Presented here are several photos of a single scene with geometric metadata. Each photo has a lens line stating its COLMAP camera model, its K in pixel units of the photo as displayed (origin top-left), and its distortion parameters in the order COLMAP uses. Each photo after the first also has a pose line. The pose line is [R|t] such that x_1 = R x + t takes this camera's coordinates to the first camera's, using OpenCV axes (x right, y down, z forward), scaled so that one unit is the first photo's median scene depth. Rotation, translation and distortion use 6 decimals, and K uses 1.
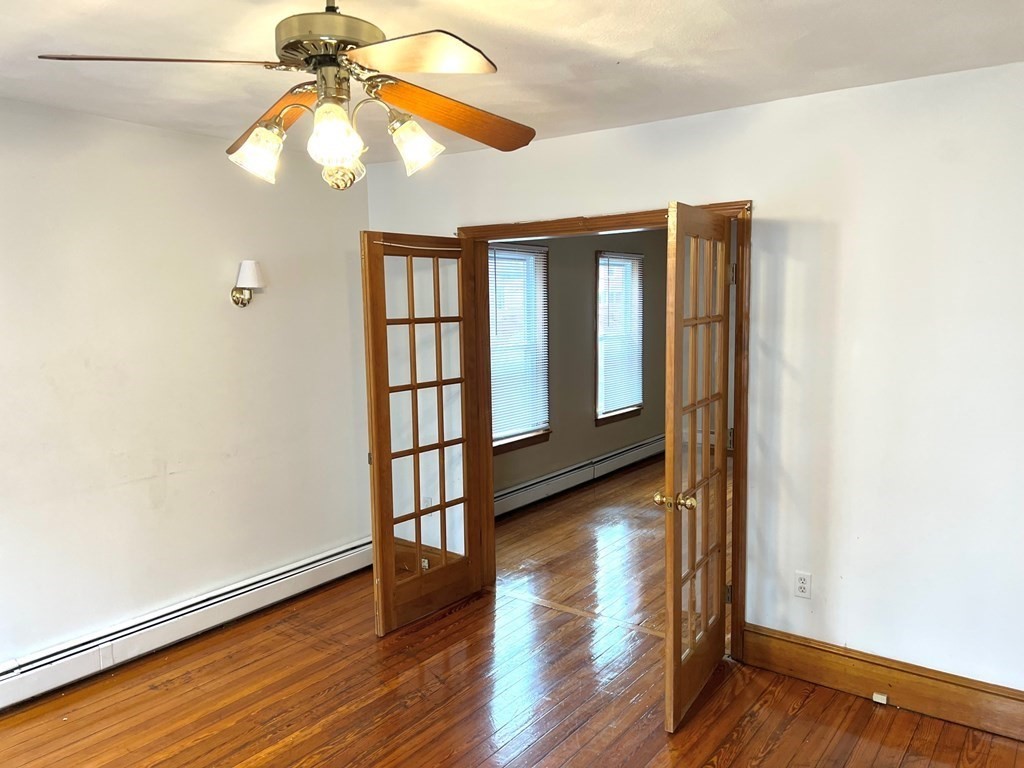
lens RADIAL K [[760.0, 0, 519.2], [0, 760.0, 392.8], [0, 0, 1]] dist [0.029989, -0.045001]
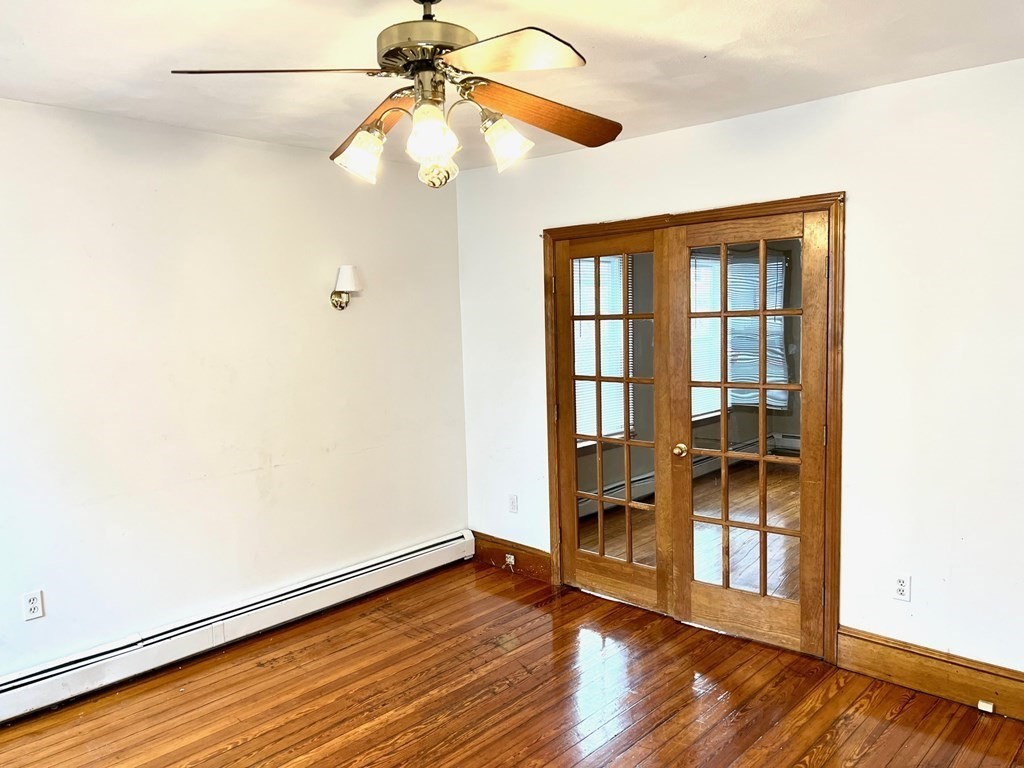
lens RADIAL K [[760.0, 0, 510.6], [0, 760.0, 397.2], [0, 0, 1]] dist [0.029989, -0.045001]
pose [[0.992736, -0.000275, -0.120315, -0.002809], [-0.000685, 0.999968, -0.007934, 0.020135], [0.120313, 0.007959, 0.992704, -0.020428]]
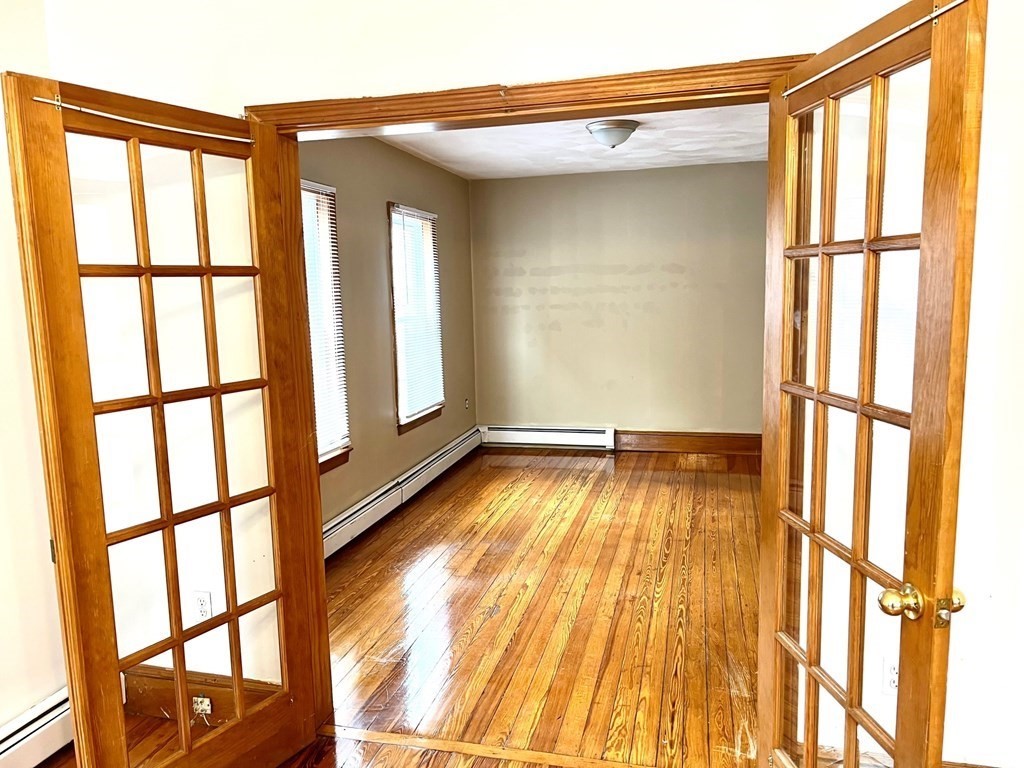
lens RADIAL K [[760.0, 0, 509.7], [0, 760.0, 393.0], [0, 0, 1]] dist [0.029989, -0.045001]
pose [[0.930130, -0.057197, 0.362748, -0.148117], [0.054042, 0.998361, 0.018850, -0.012958], [-0.363231, 0.002071, 0.931697, 0.534930]]
